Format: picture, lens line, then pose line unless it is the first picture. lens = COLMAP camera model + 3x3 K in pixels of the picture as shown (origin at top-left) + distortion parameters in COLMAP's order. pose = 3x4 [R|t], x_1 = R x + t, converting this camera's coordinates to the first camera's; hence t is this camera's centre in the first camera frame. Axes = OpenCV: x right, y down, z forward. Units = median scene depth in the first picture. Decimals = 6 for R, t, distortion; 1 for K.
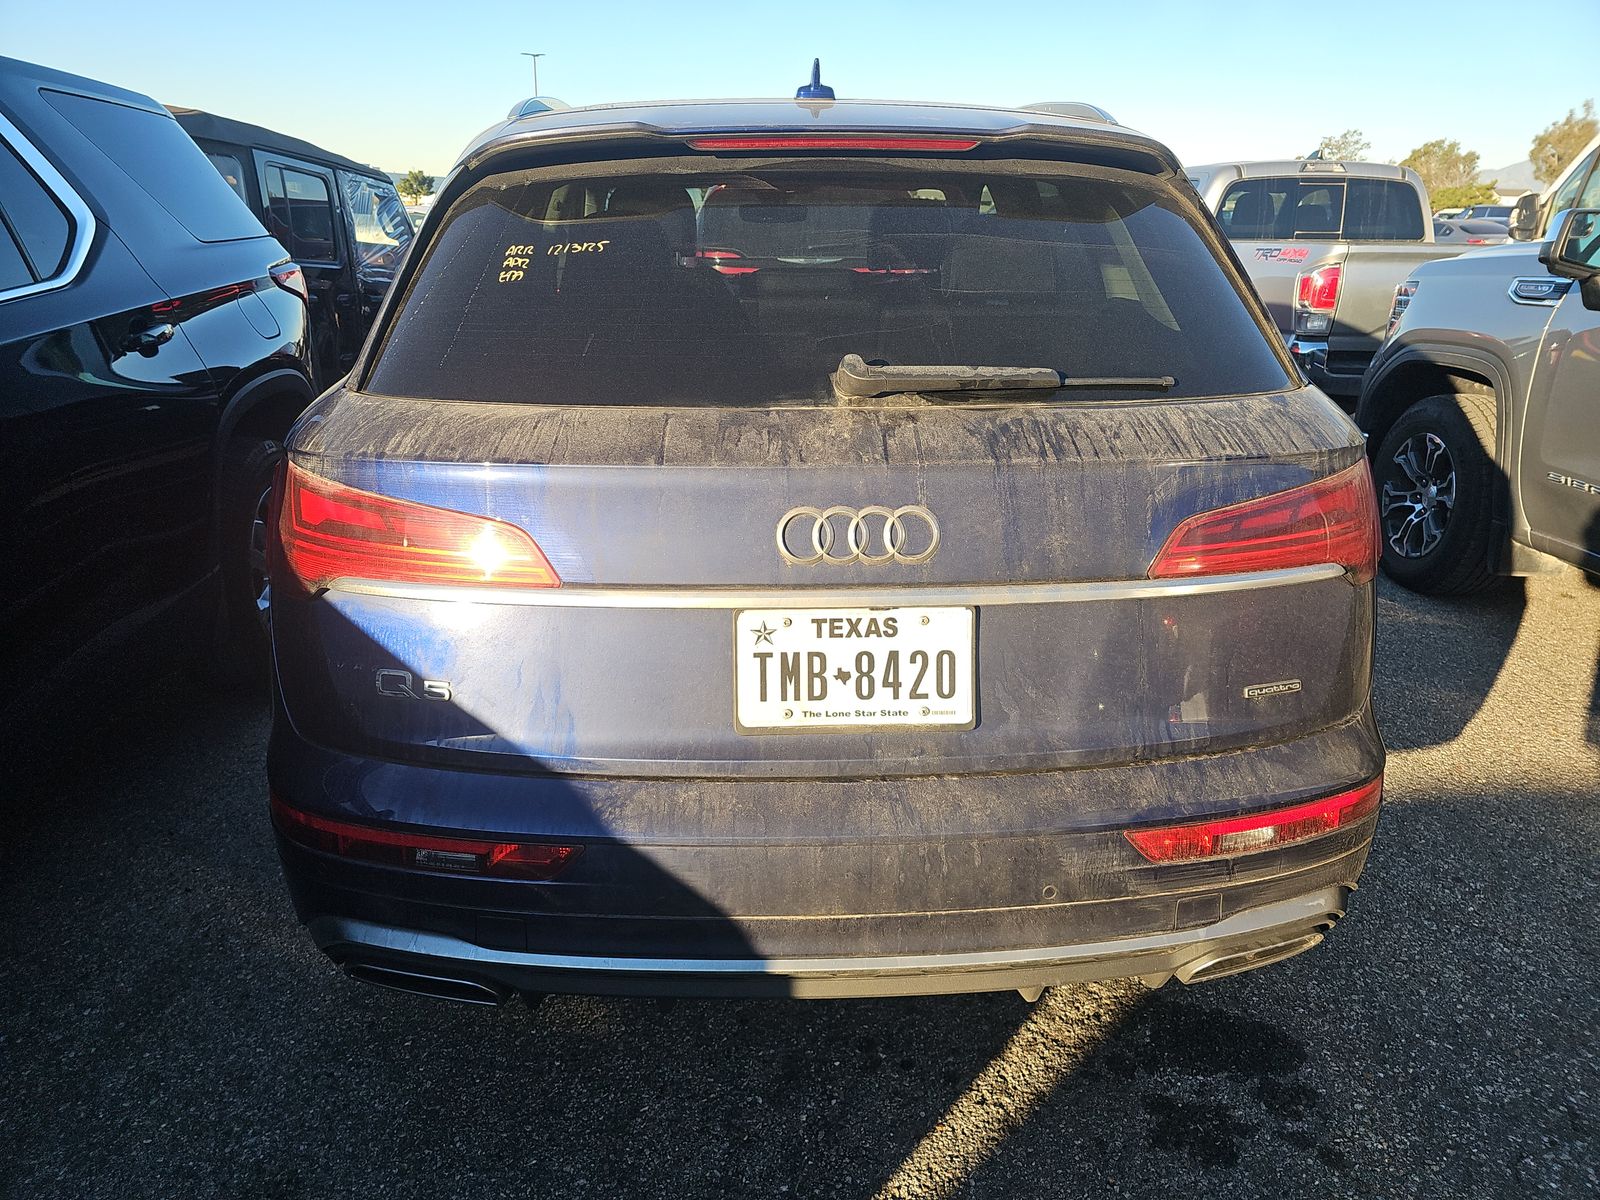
lens RADIAL K [[1071.2, 0, 791.9], [0, 1071.2, 598.1], [0, 0, 1]] dist [0.052201, -0.049426]
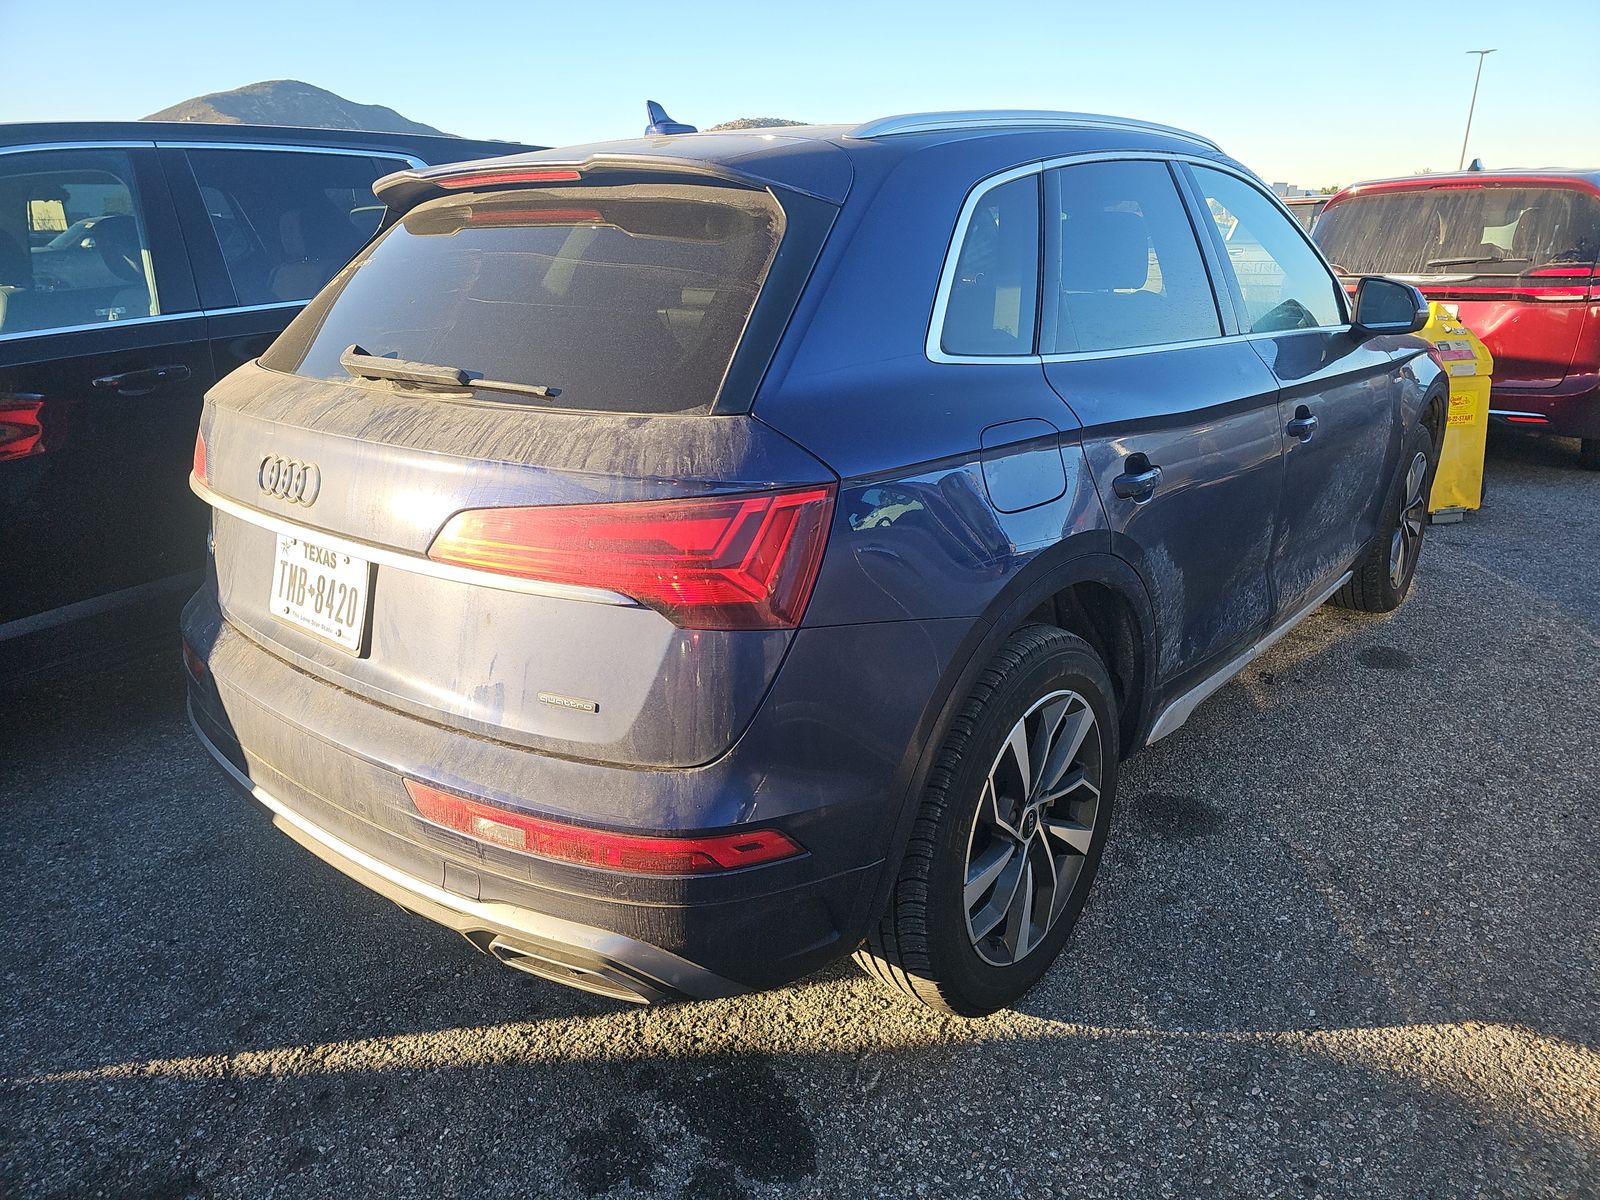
lens RADIAL K [[1071.2, 0, 800.9], [0, 1071.2, 588.4], [0, 0, 1]] dist [0.052201, -0.049426]
pose [[0.722751, 0.204332, -0.660212, 1.326950], [-0.219785, 0.973656, 0.060736, -0.138357], [0.655229, 0.101208, 0.748620, 0.409368]]
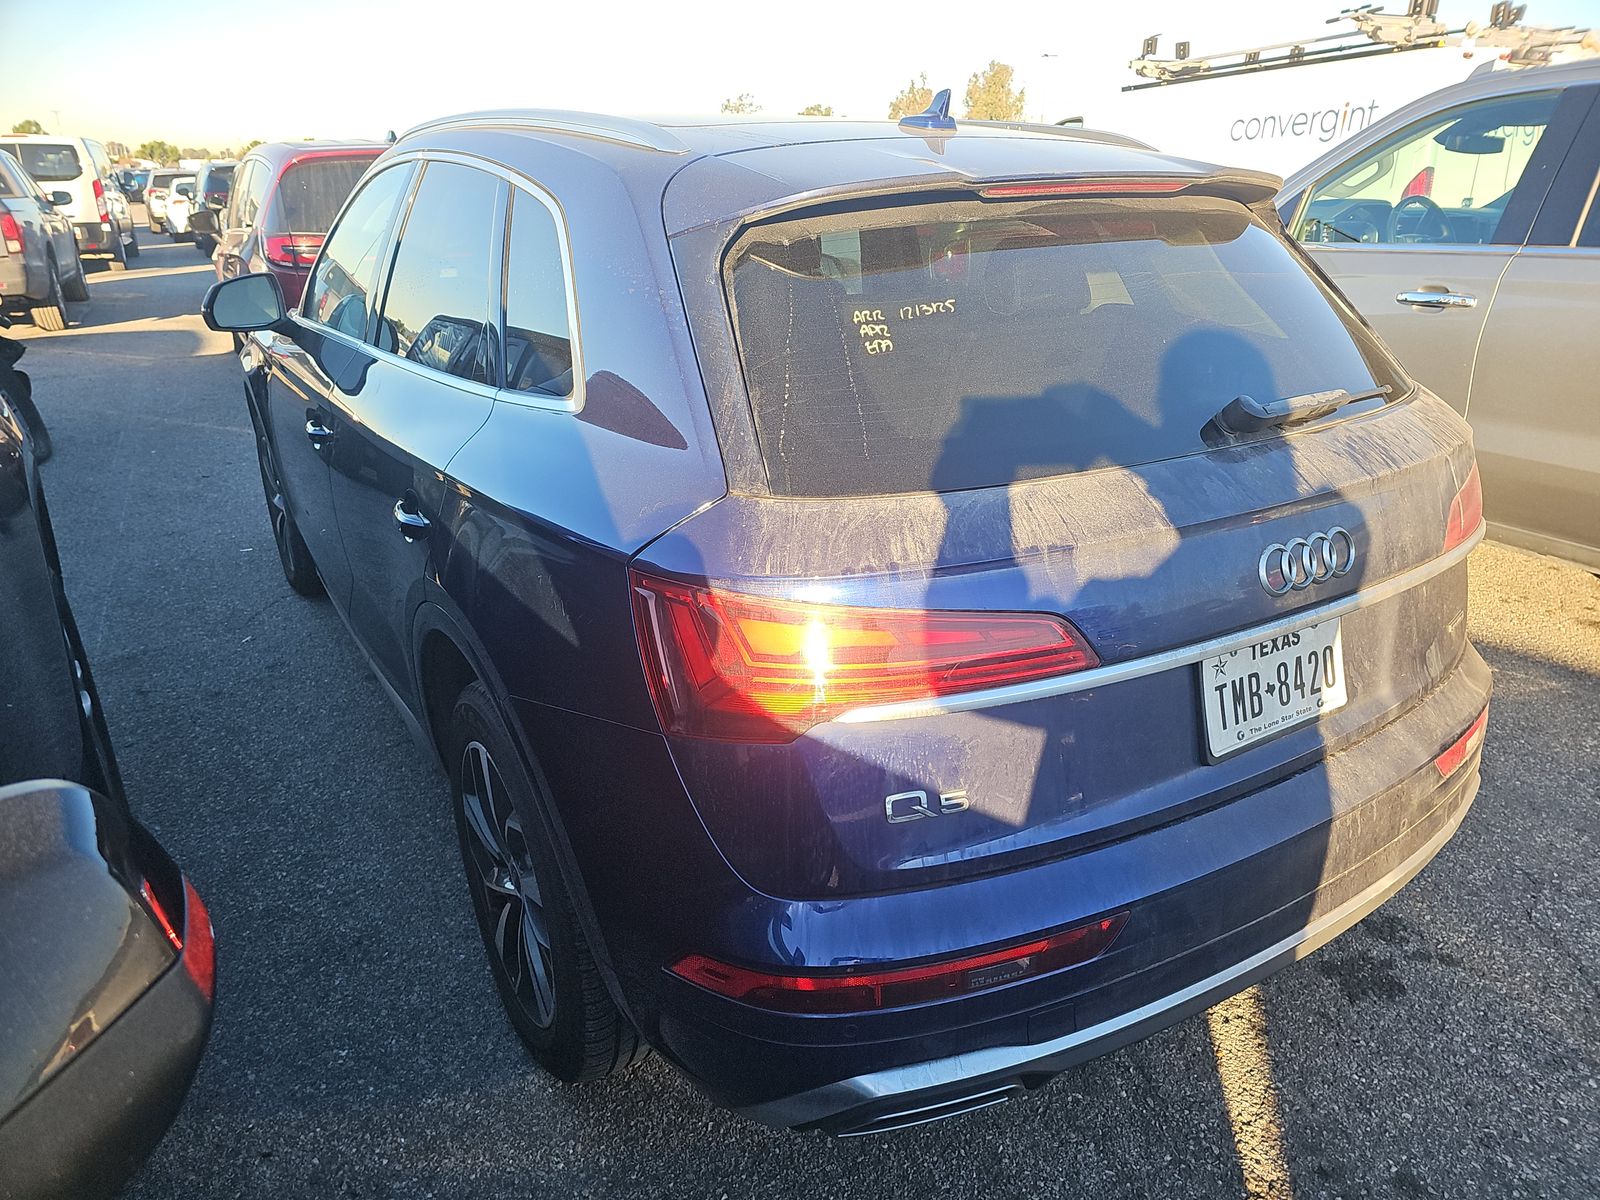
lens RADIAL K [[1071.2, 0, 832.3], [0, 1071.2, 614.9], [0, 0, 1]] dist [0.052201, -0.049426]
pose [[0.865550, -0.195361, 0.461149, -0.835658], [0.172553, 0.980731, 0.091606, -0.180472], [-0.470159, 0.000283, 0.882582, 0.231561]]
